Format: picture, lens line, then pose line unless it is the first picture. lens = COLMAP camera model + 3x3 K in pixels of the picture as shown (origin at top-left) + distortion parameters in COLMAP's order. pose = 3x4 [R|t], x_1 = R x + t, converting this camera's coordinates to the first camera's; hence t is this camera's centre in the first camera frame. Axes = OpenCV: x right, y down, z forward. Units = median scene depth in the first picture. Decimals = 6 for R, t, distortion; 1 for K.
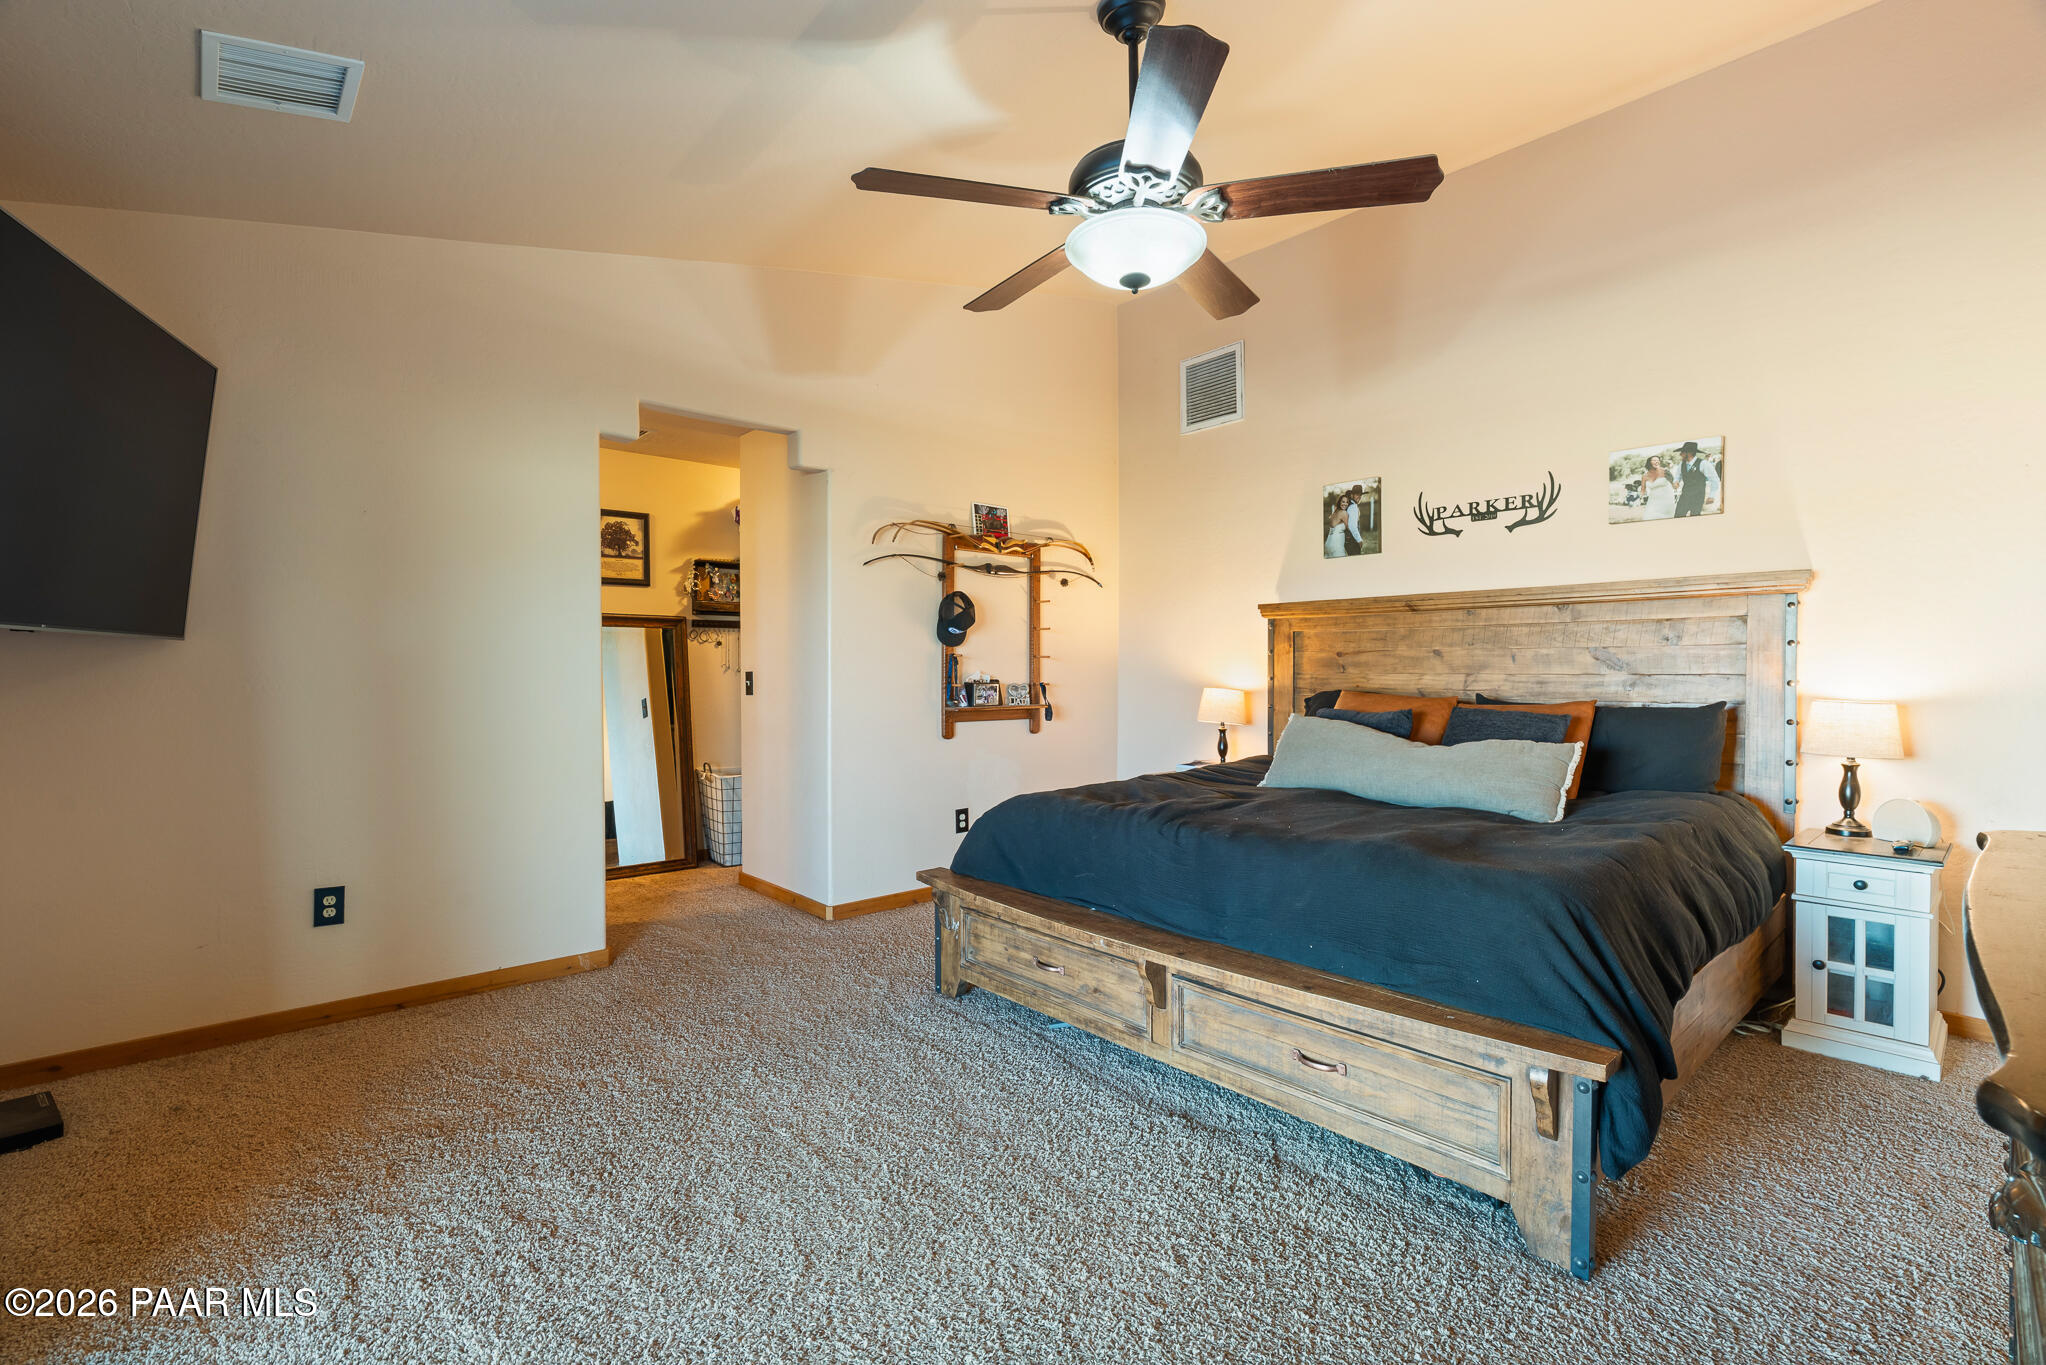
lens RADIAL K [[905.8, 0, 1030.4], [0, 905.8, 685.7], [0, 0, 1]] dist [-0.002749, -0.000551]
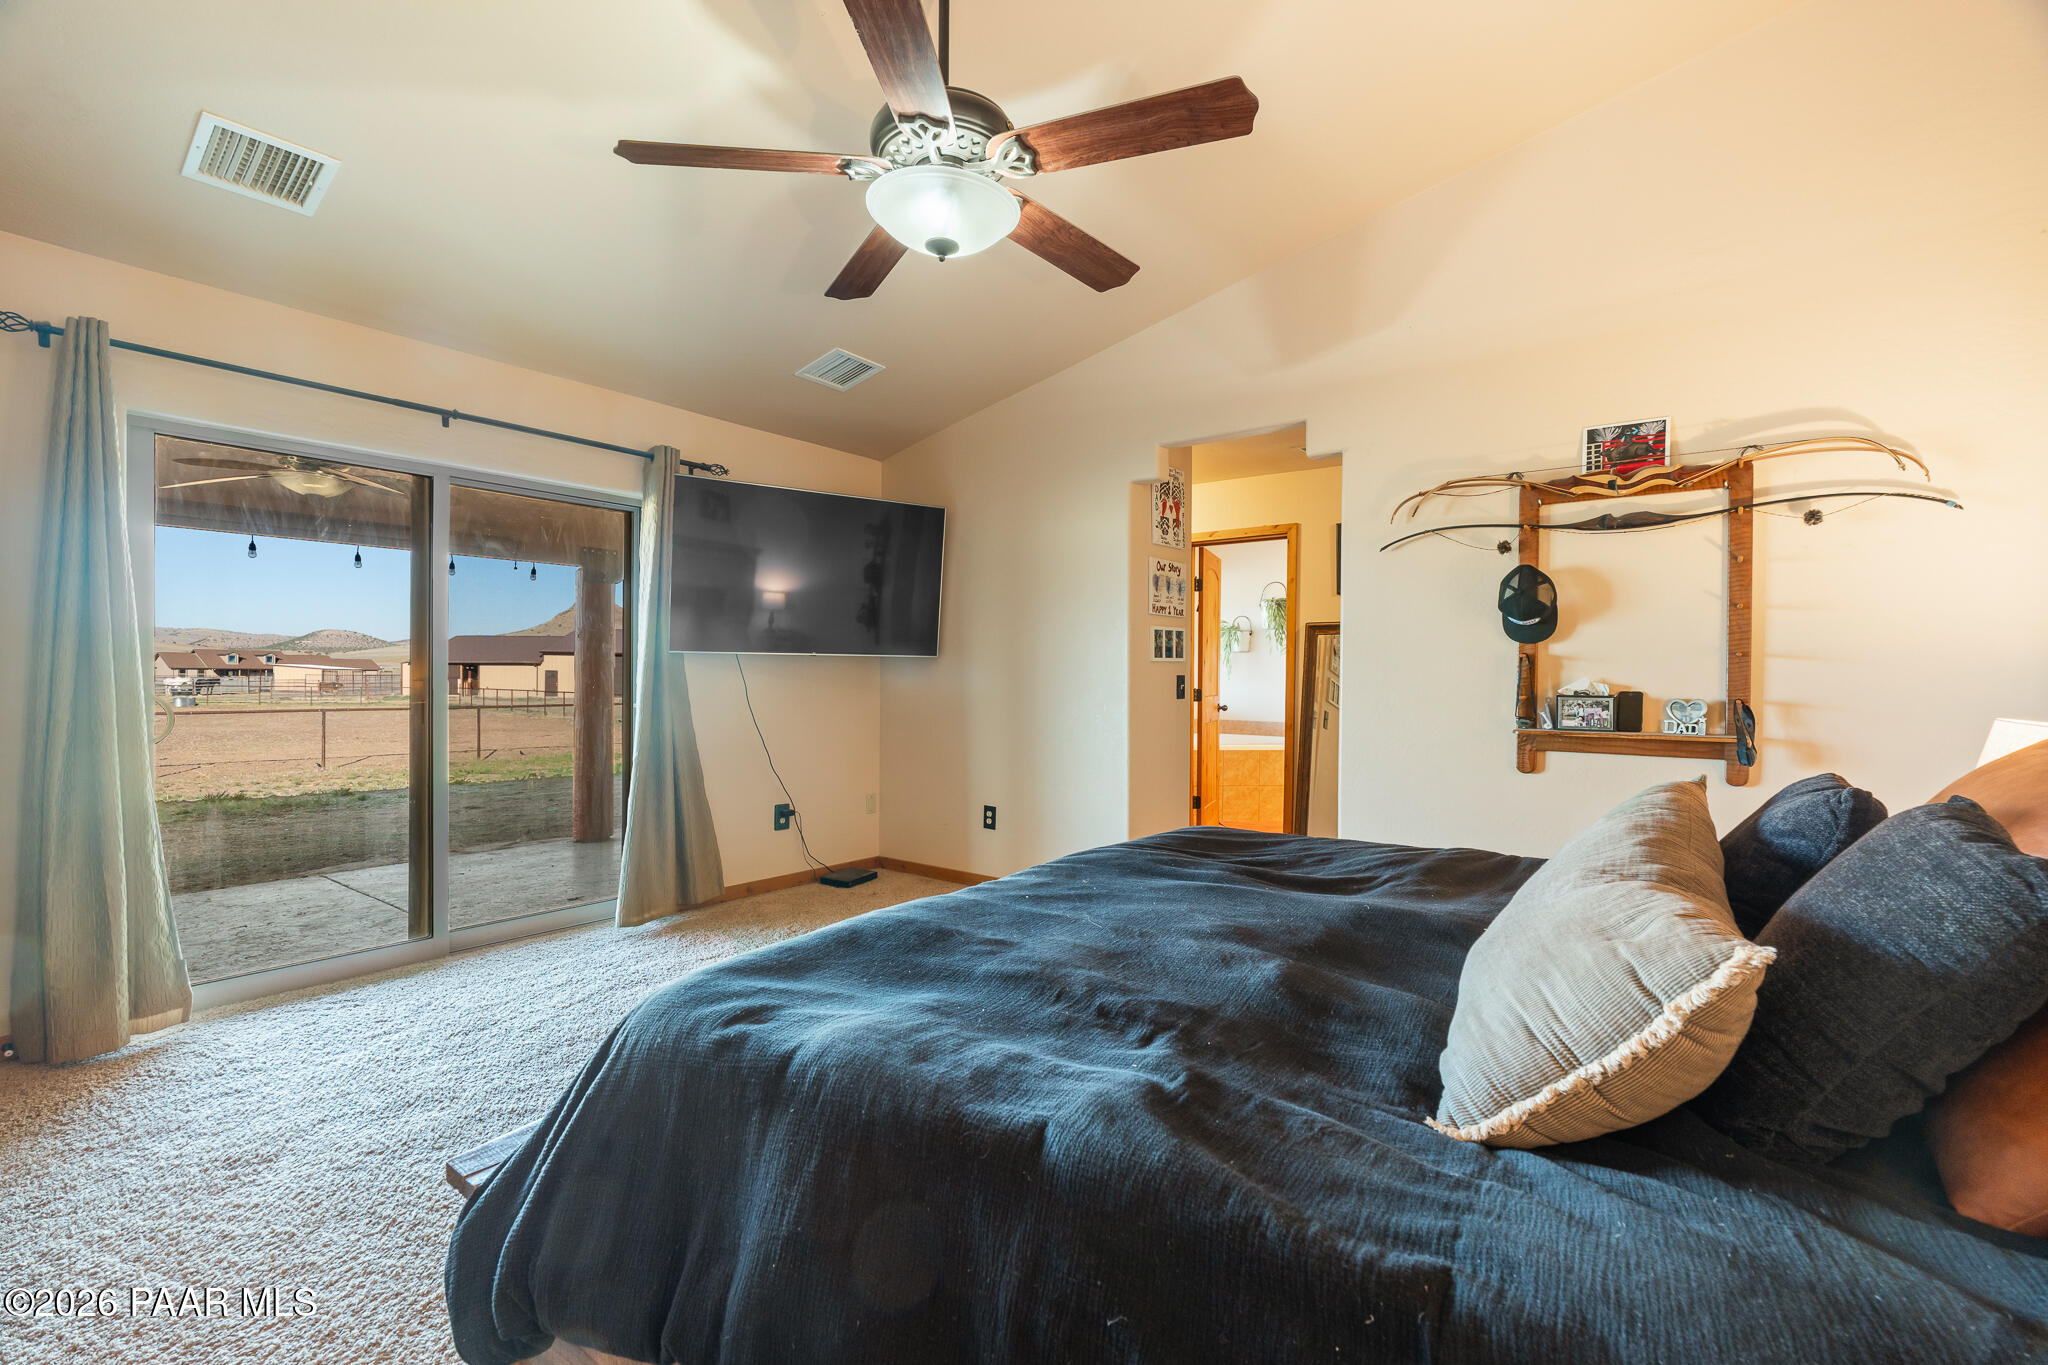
lens RADIAL K [[906.7, 0, 1031.4], [0, 906.7, 685.7], [0, 0, 1]] dist [-0.002749, -0.000551]
pose [[0.181784, 0.011619, -0.983270, 0.541823], [-0.022700, 0.999713, 0.007616, -0.006378], [0.983076, 0.020936, 0.181995, 0.484948]]
